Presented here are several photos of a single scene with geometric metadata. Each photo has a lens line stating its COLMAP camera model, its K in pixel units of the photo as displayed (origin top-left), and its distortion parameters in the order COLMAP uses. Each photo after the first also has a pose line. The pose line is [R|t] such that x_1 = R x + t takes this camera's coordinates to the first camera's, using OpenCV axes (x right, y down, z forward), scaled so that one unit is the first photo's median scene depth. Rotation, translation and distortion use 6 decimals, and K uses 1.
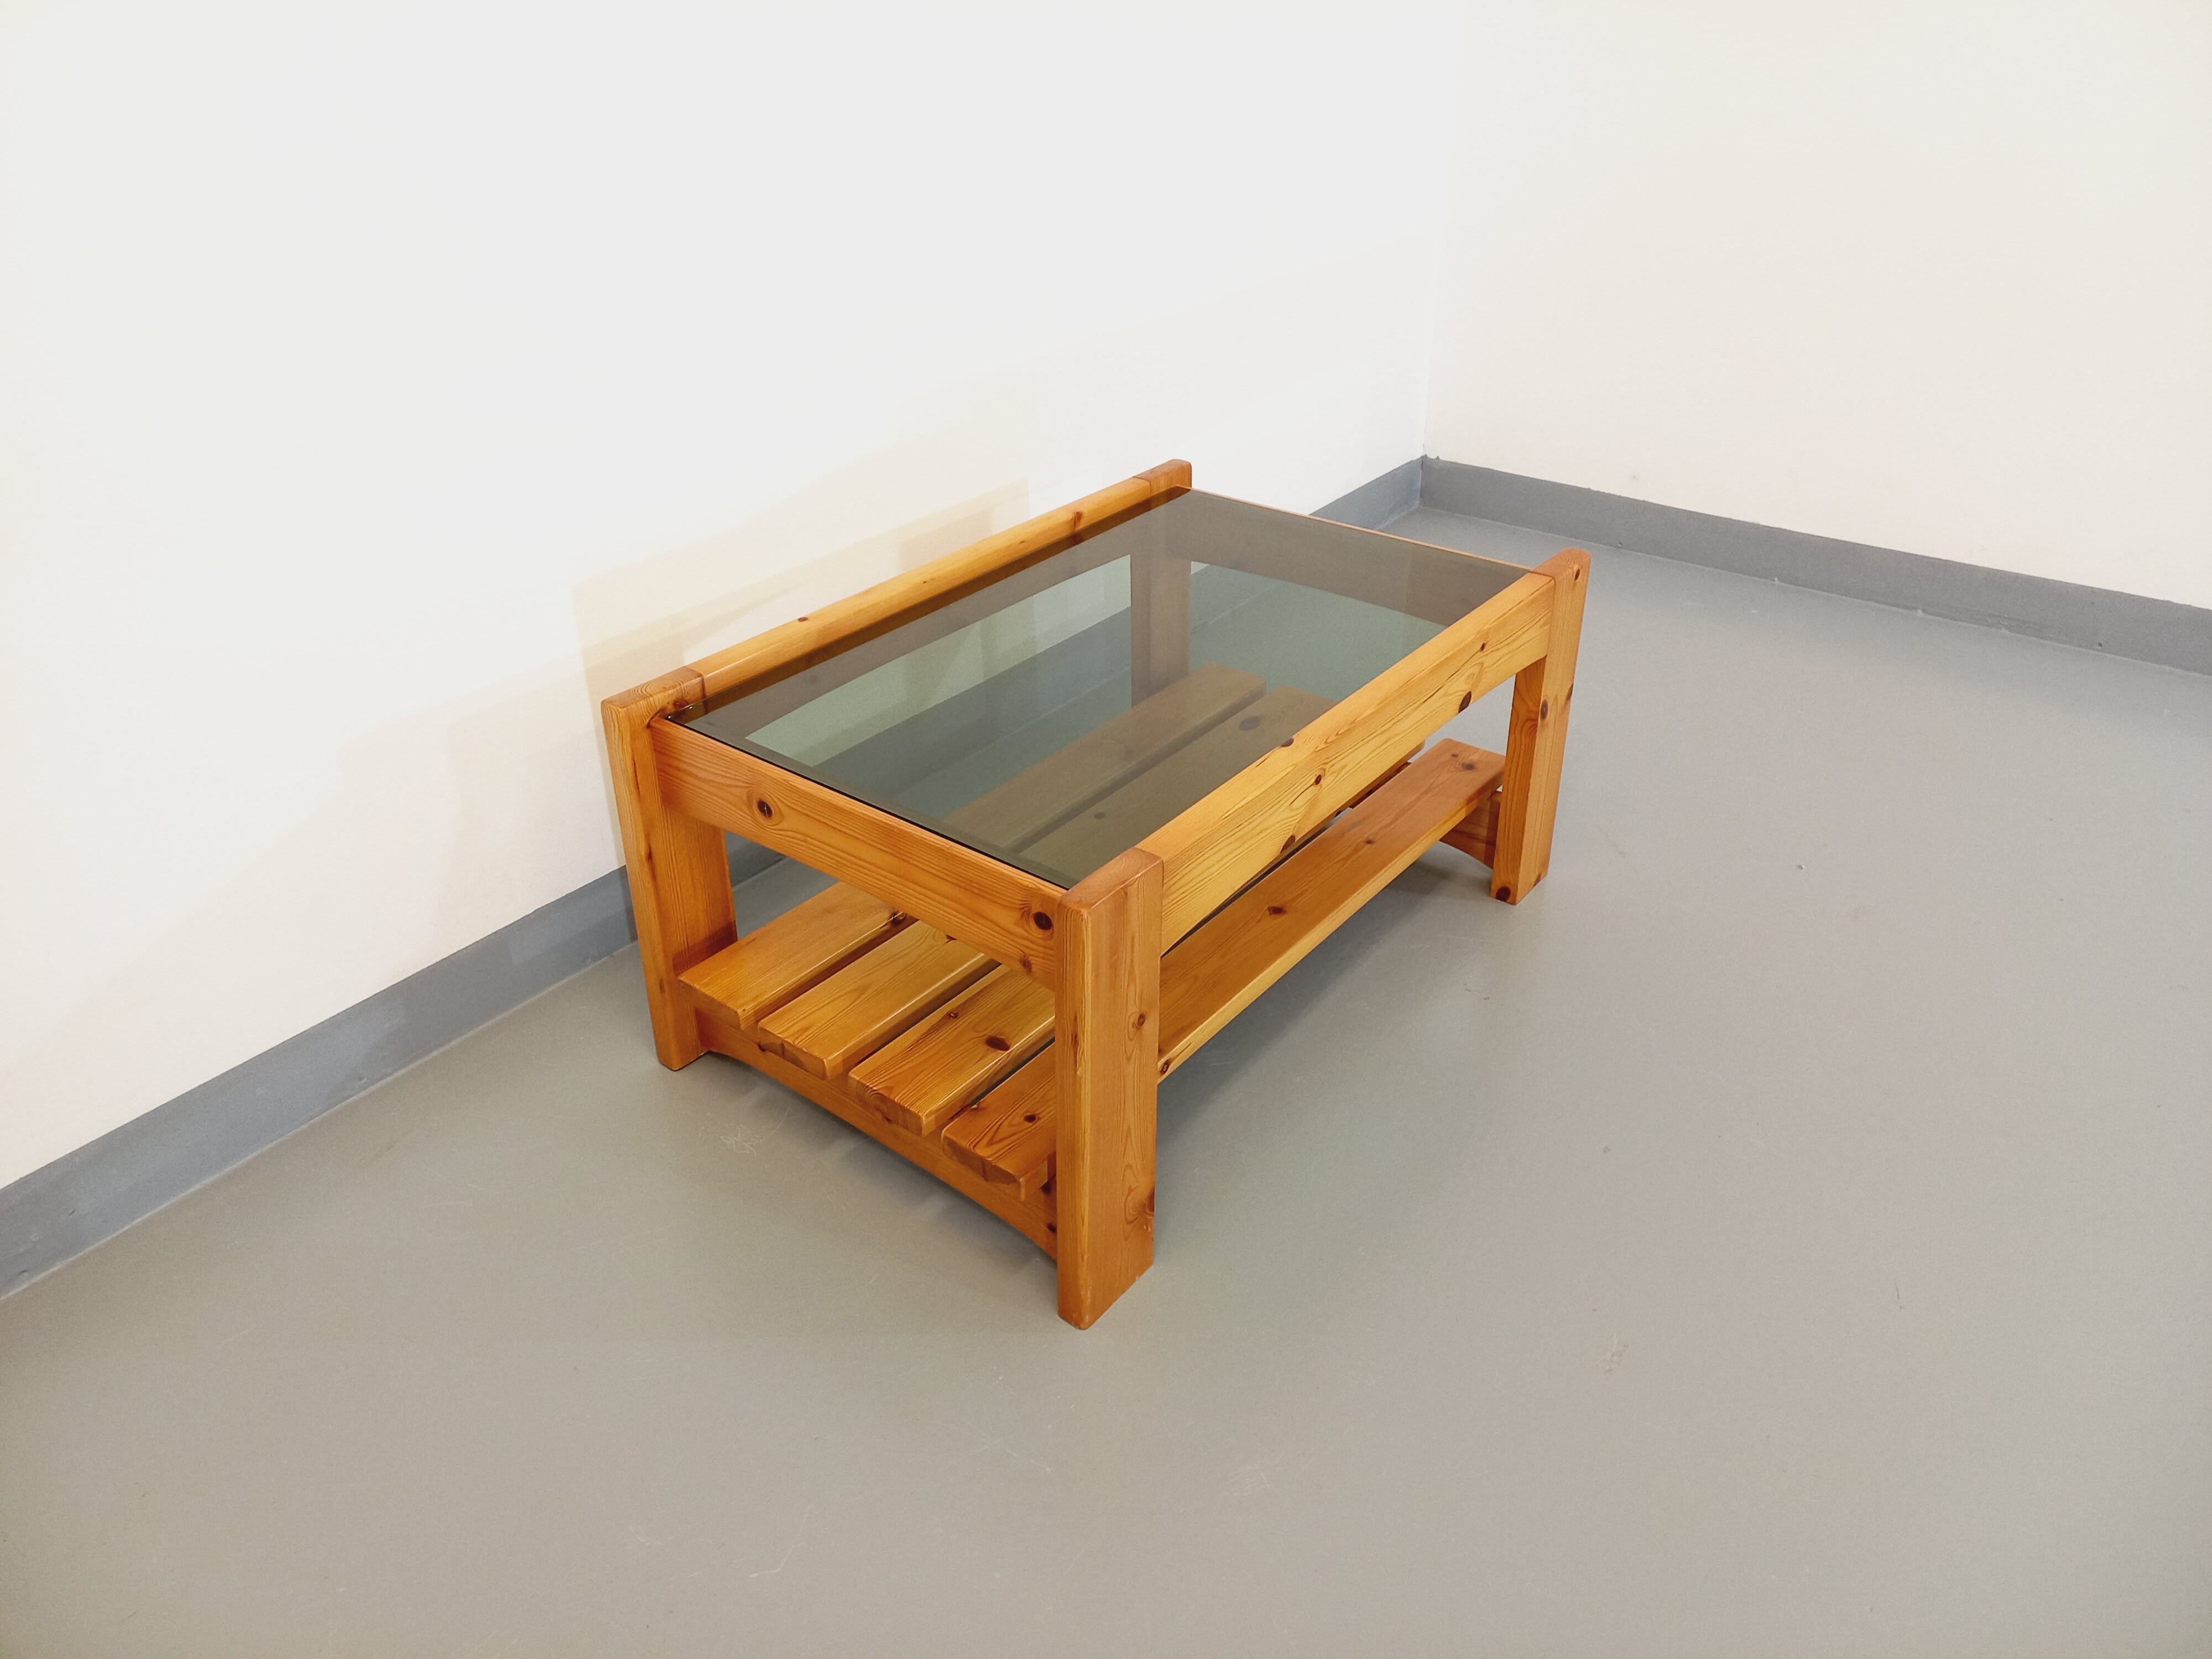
lens RADIAL K [[1627.2, 0, 1100.8], [0, 1627.2, 748.1], [0, 0, 1]] dist [0.124018, -0.218246]
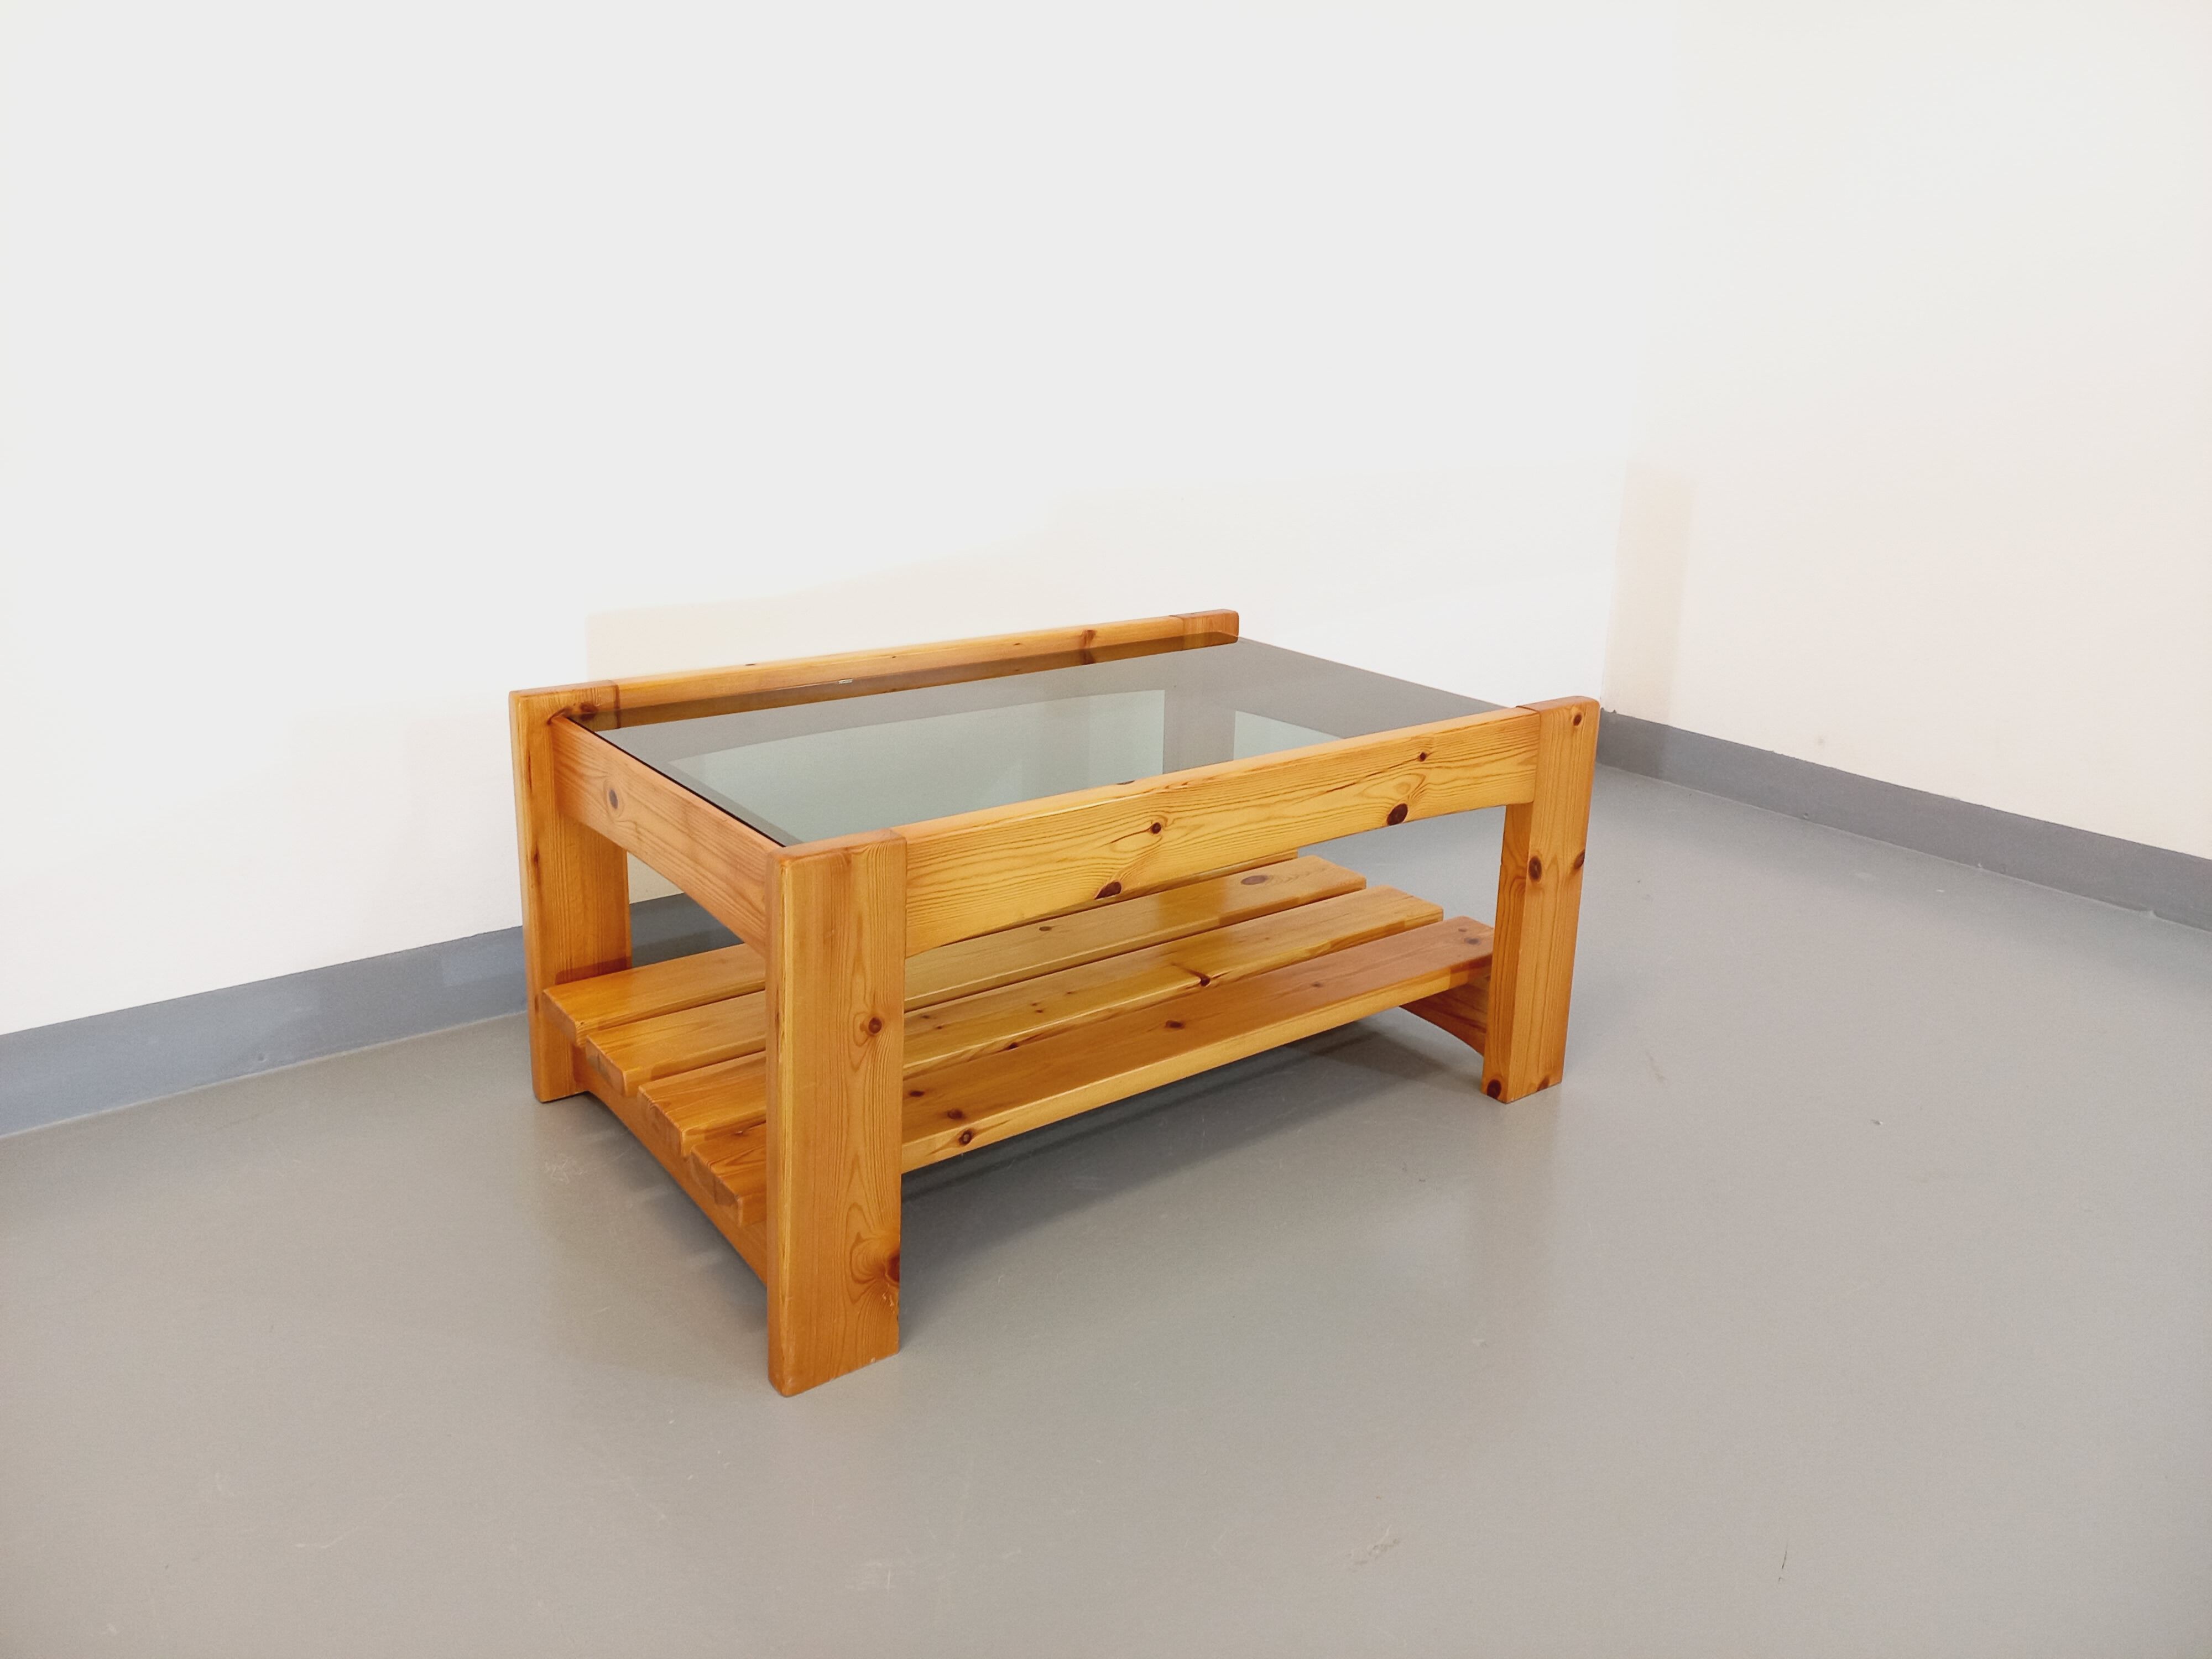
lens RADIAL K [[1627.2, 0, 1100.8], [0, 1627.2, 748.1], [0, 0, 1]] dist [0.124018, -0.218246]
pose [[0.966099, 0.101695, -0.237298, 0.285639], [-0.151535, 0.967530, -0.202296, 0.149879], [0.209020, 0.231397, 0.950140, 0.102580]]
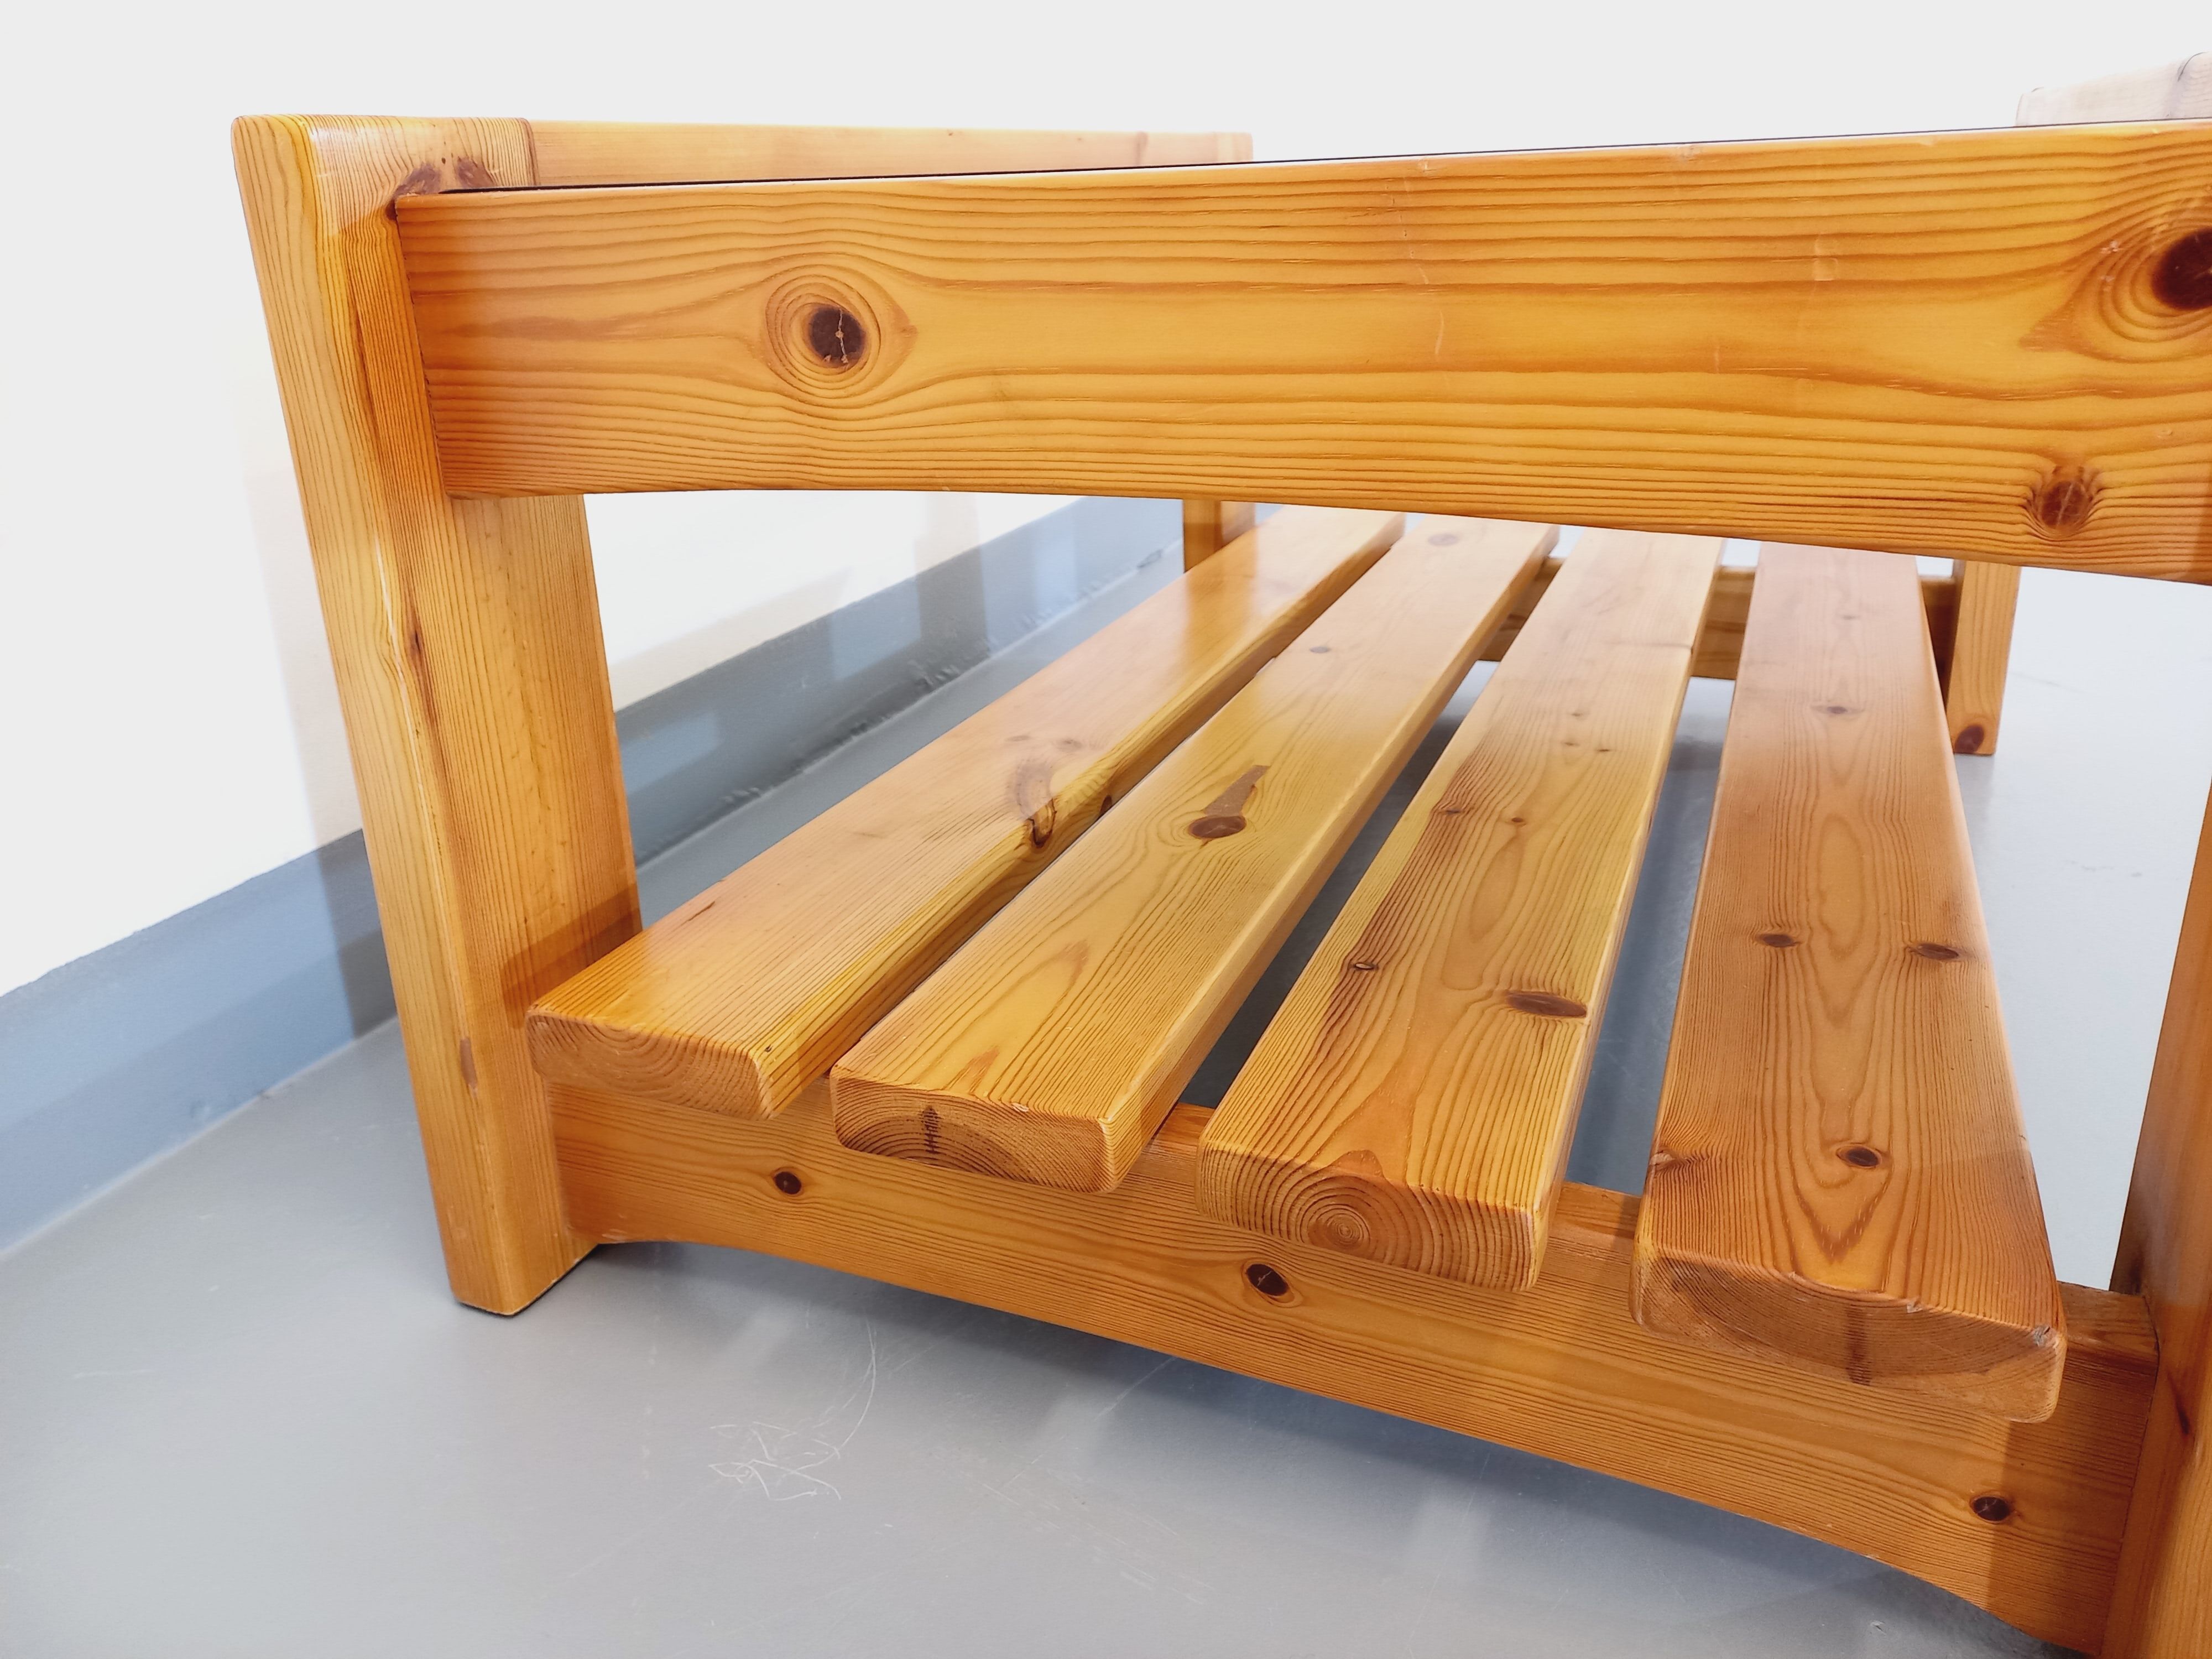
lens RADIAL K [[1627.2, 0, 1100.8], [0, 1627.2, 748.1], [0, 0, 1]] dist [0.124018, -0.218246]
pose [[0.961853, -0.113850, 0.248750, -0.224200], [0.151424, 0.978858, -0.137507, 0.152873], [-0.227836, 0.169929, 0.958757, 0.640480]]
